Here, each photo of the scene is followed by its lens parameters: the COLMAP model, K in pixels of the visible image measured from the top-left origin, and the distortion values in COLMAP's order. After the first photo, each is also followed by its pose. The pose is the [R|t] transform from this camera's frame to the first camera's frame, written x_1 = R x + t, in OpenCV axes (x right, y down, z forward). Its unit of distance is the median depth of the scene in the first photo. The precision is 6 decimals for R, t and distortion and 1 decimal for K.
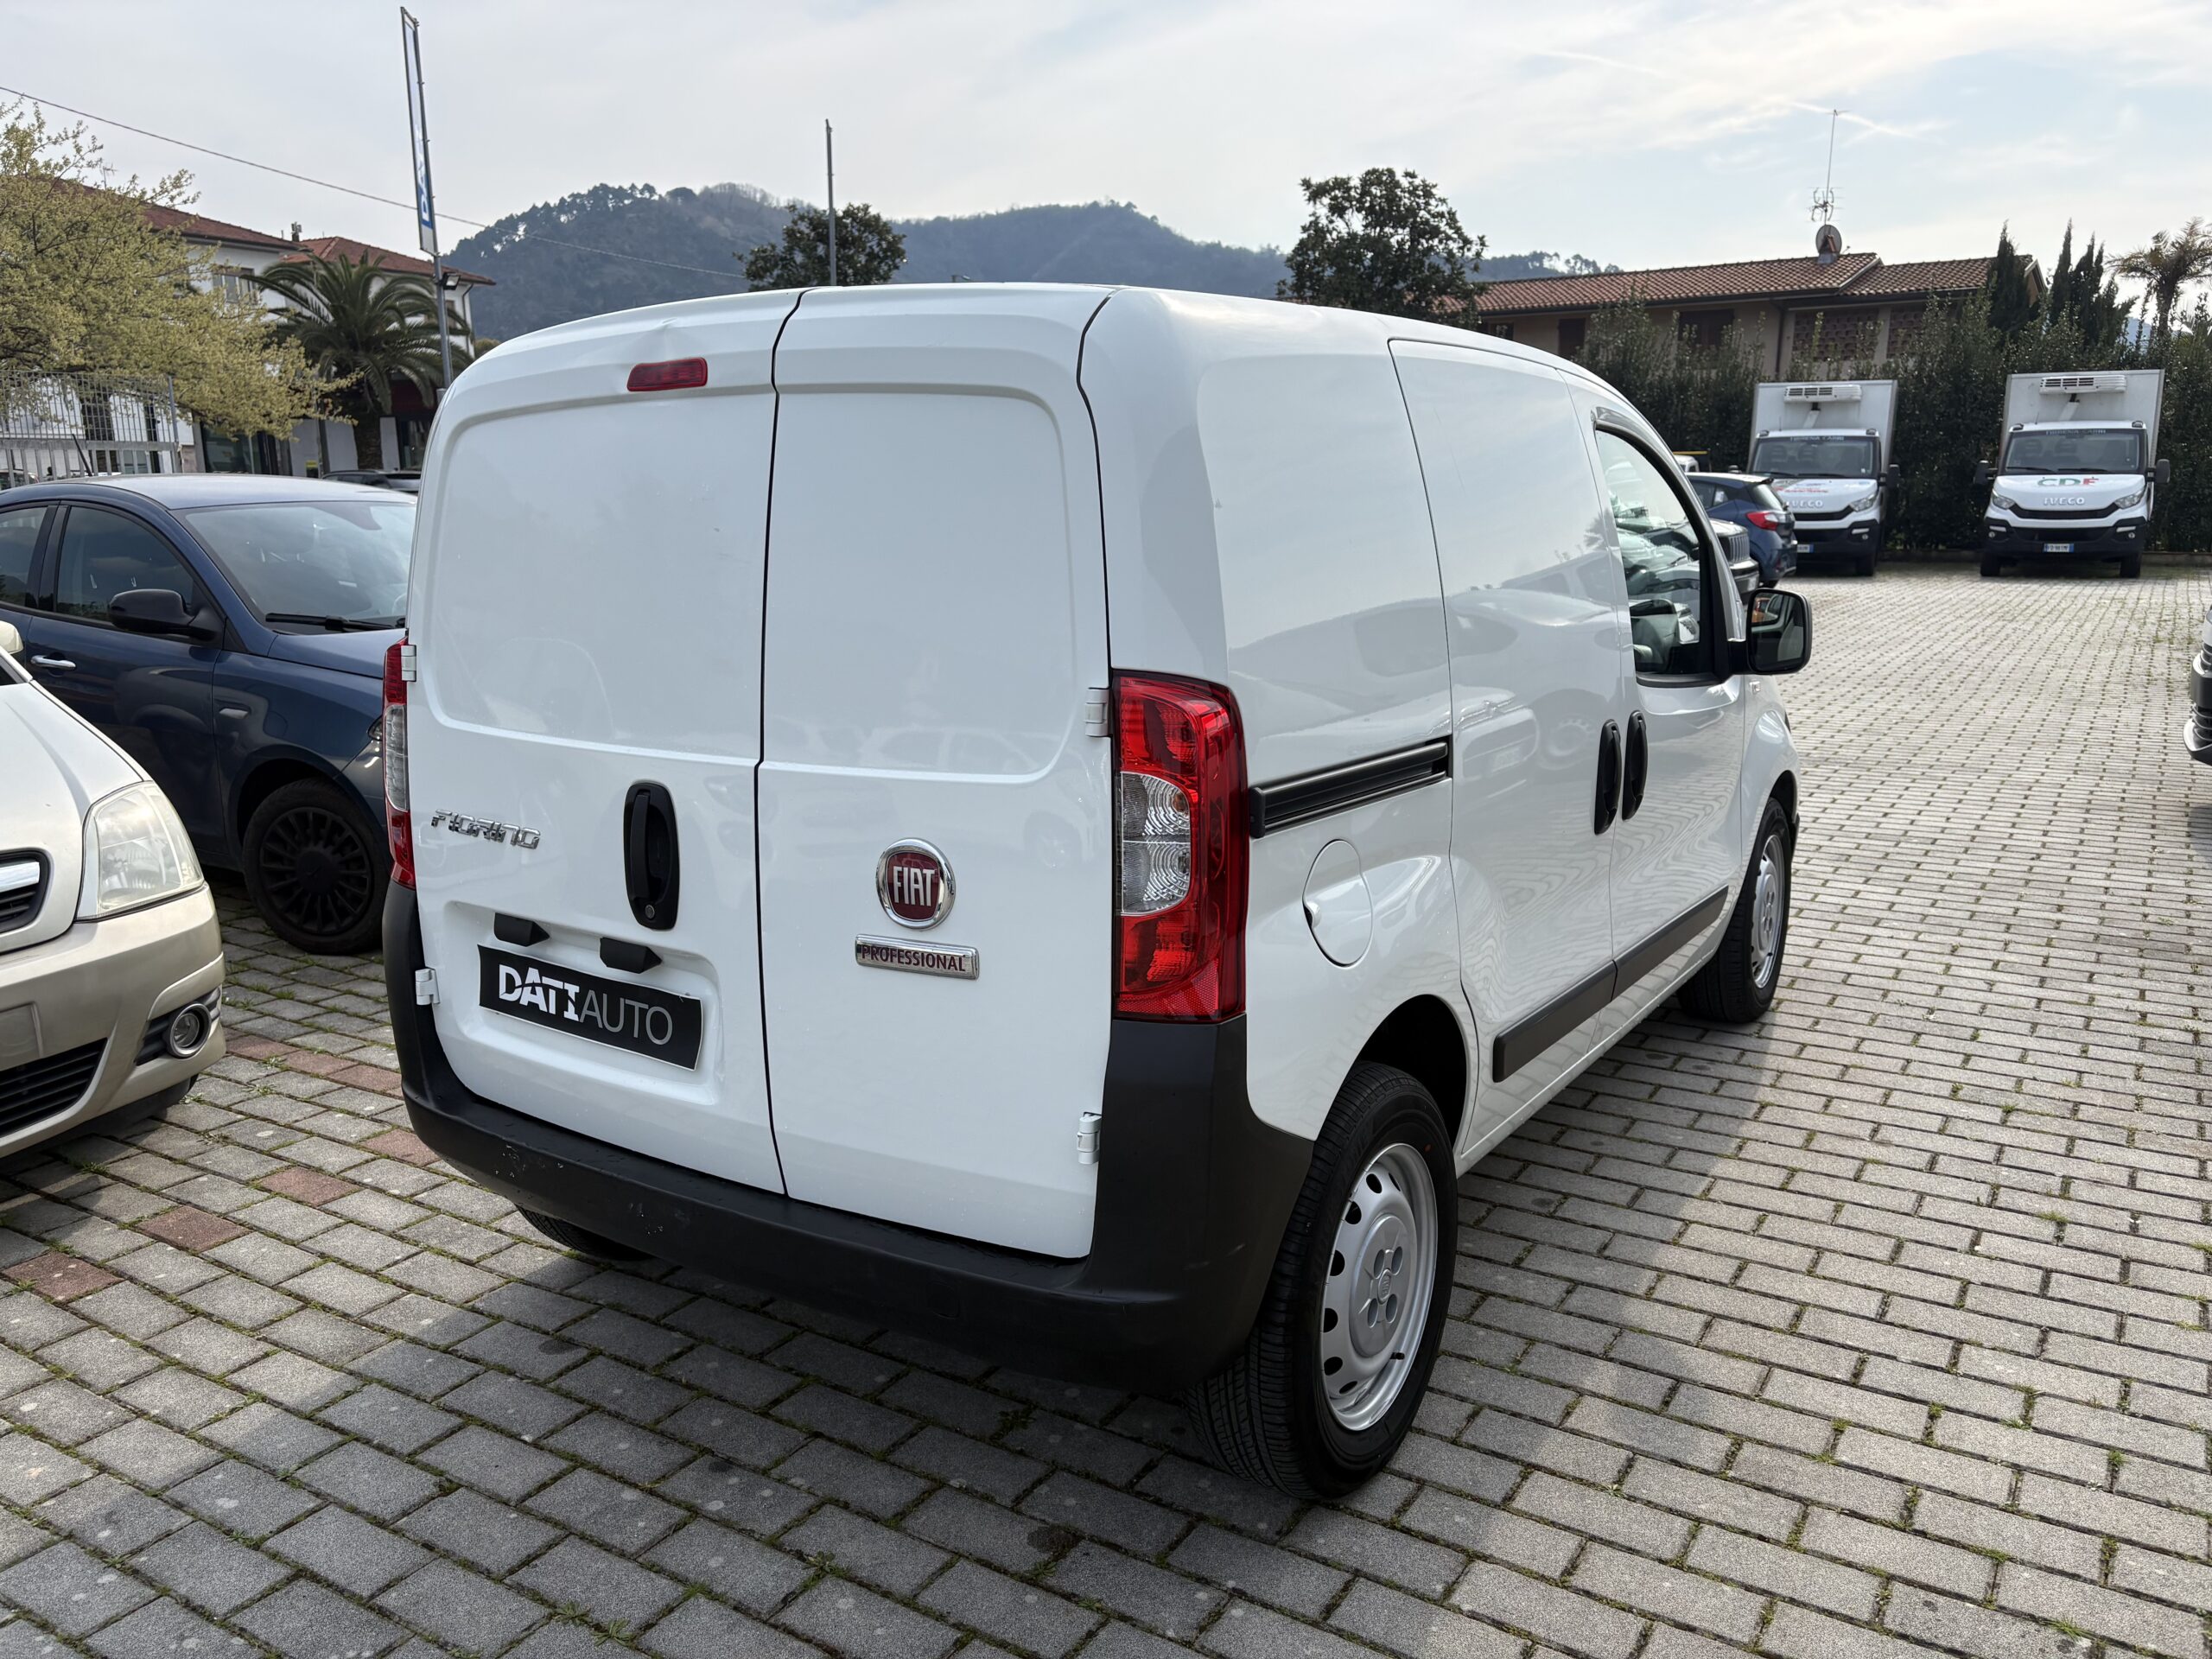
lens RADIAL K [[1675.3, 0, 1119.2], [0, 1675.3, 825.9], [0, 0, 1]] dist [0.059772, -0.063311]
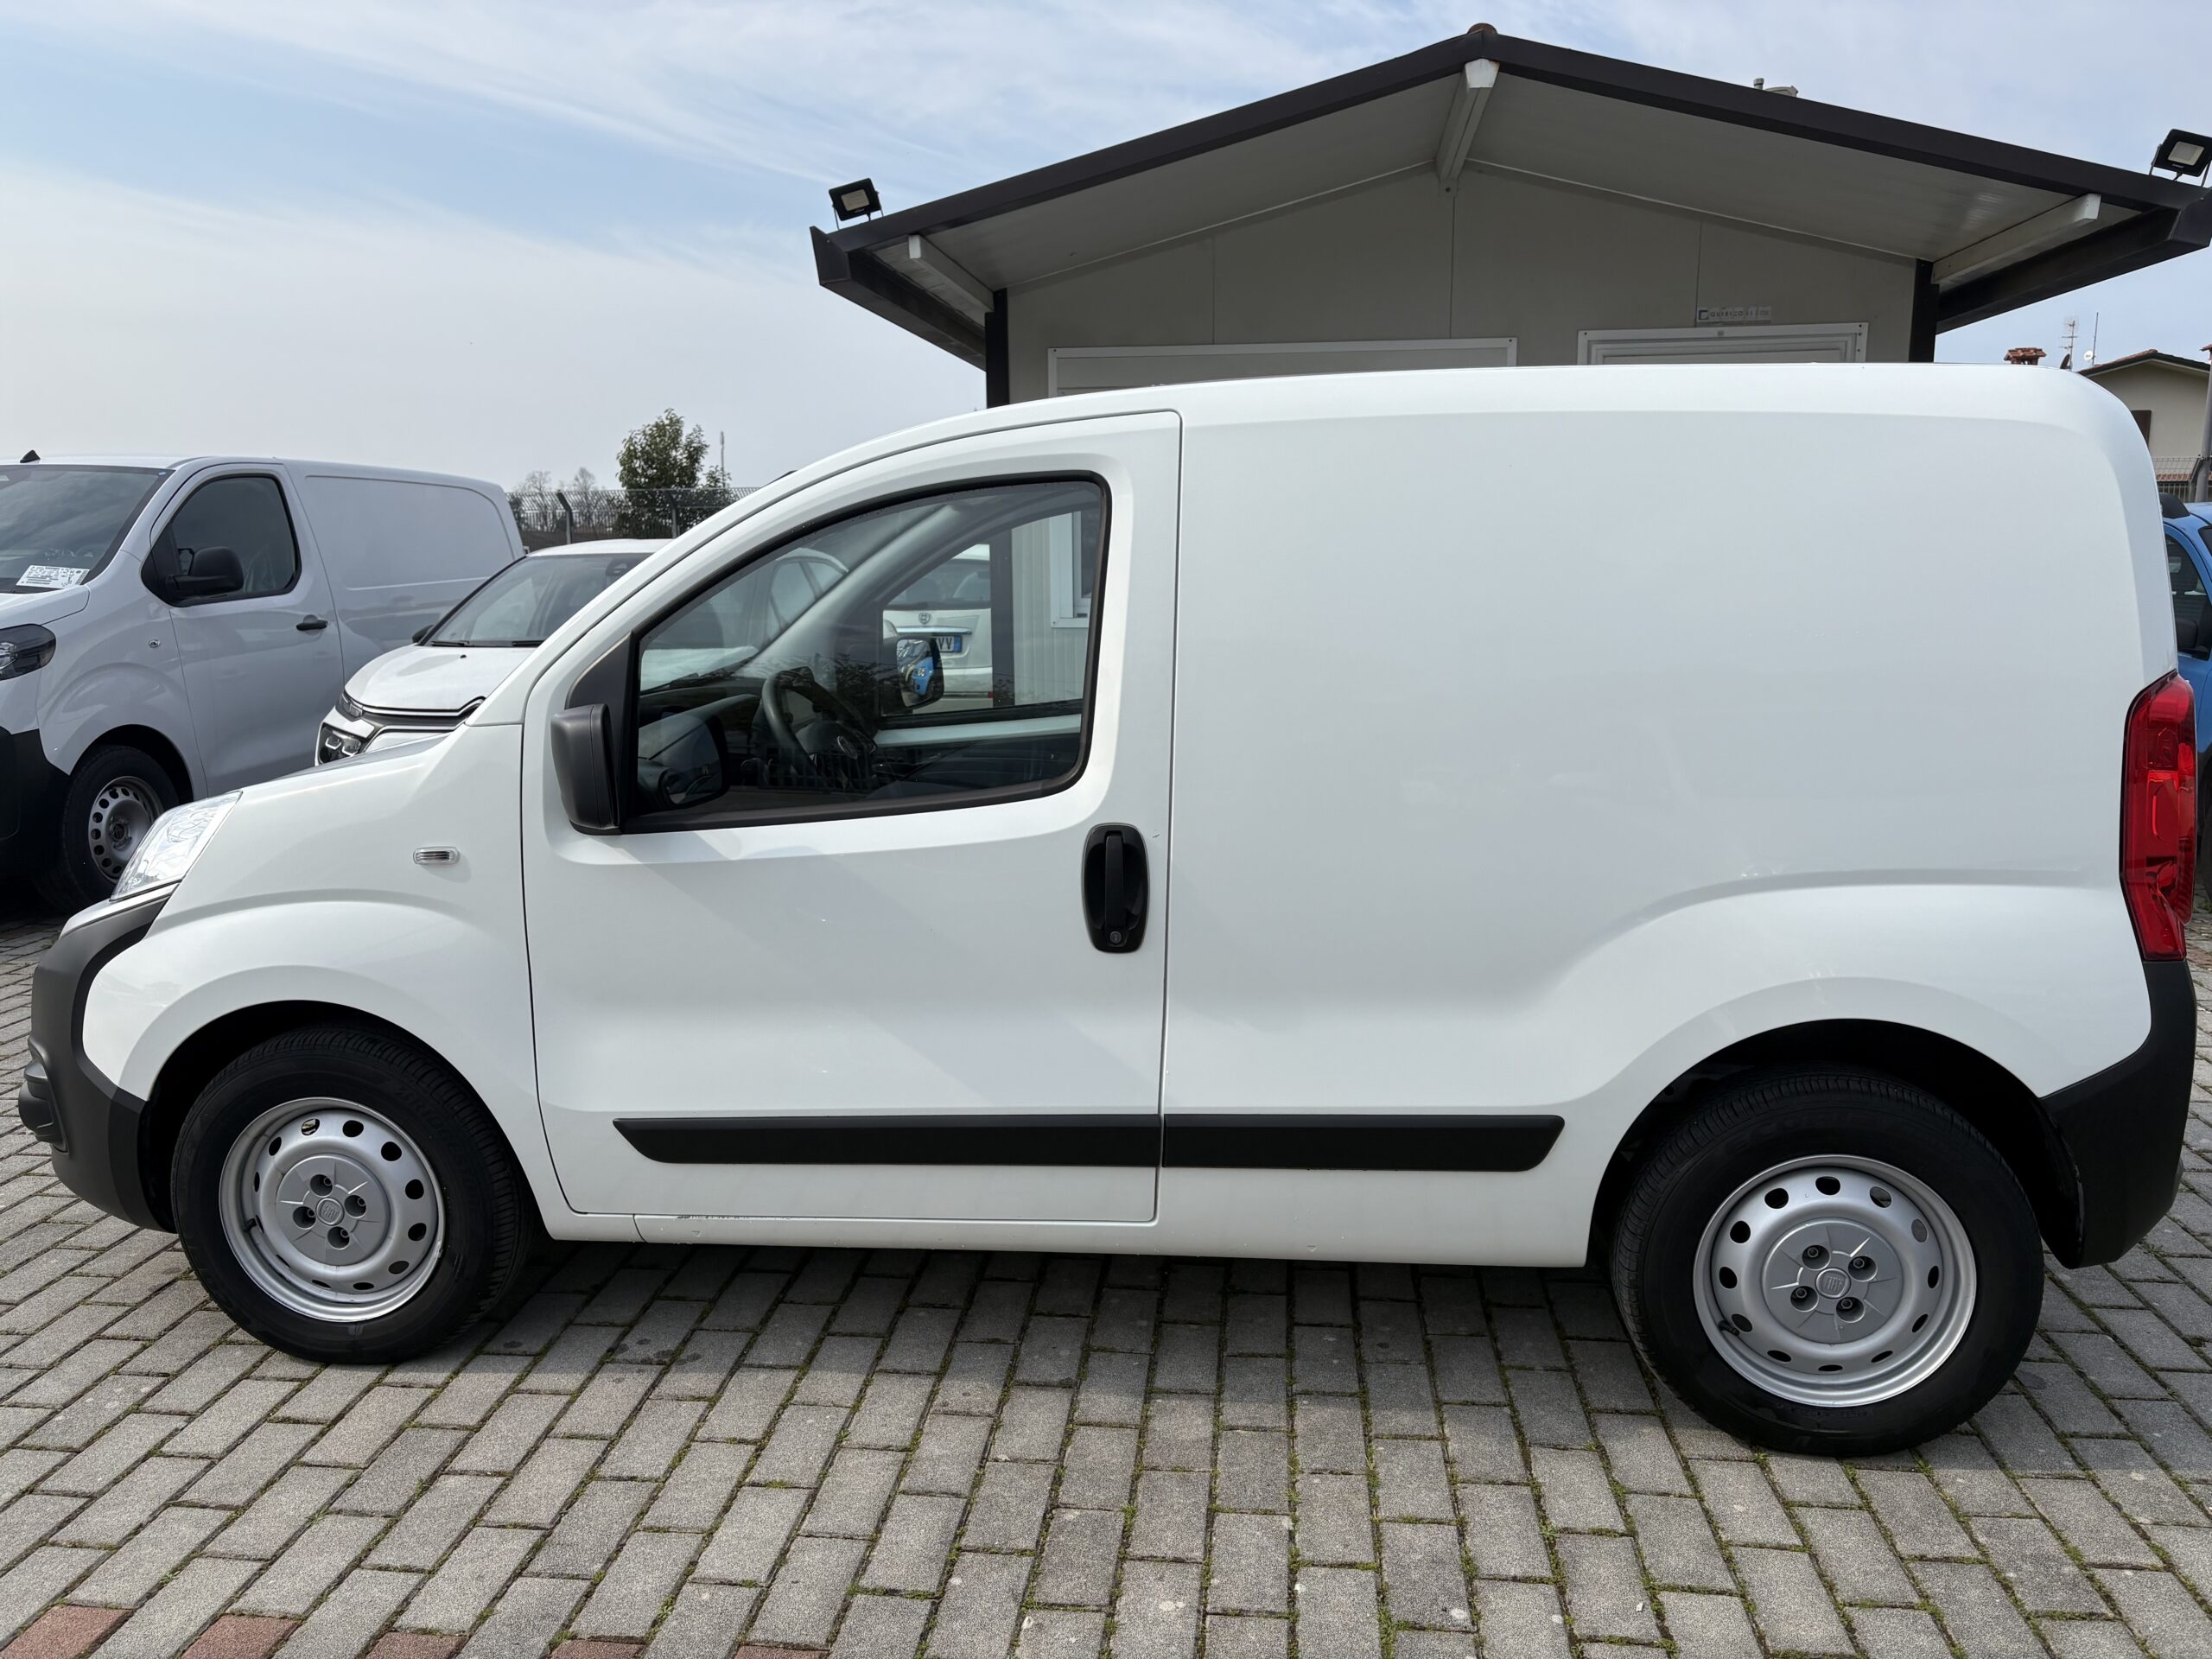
lens RADIAL K [[1675.3, 0, 1095.0], [0, 1675.3, 824.6], [0, 0, 1]] dist [0.059772, -0.063311]
pose [[-0.424529, -0.137022, 0.894986, -0.871467], [0.196136, 0.951093, 0.238647, -0.319395], [-0.883915, 0.276851, -0.376892, 1.626143]]
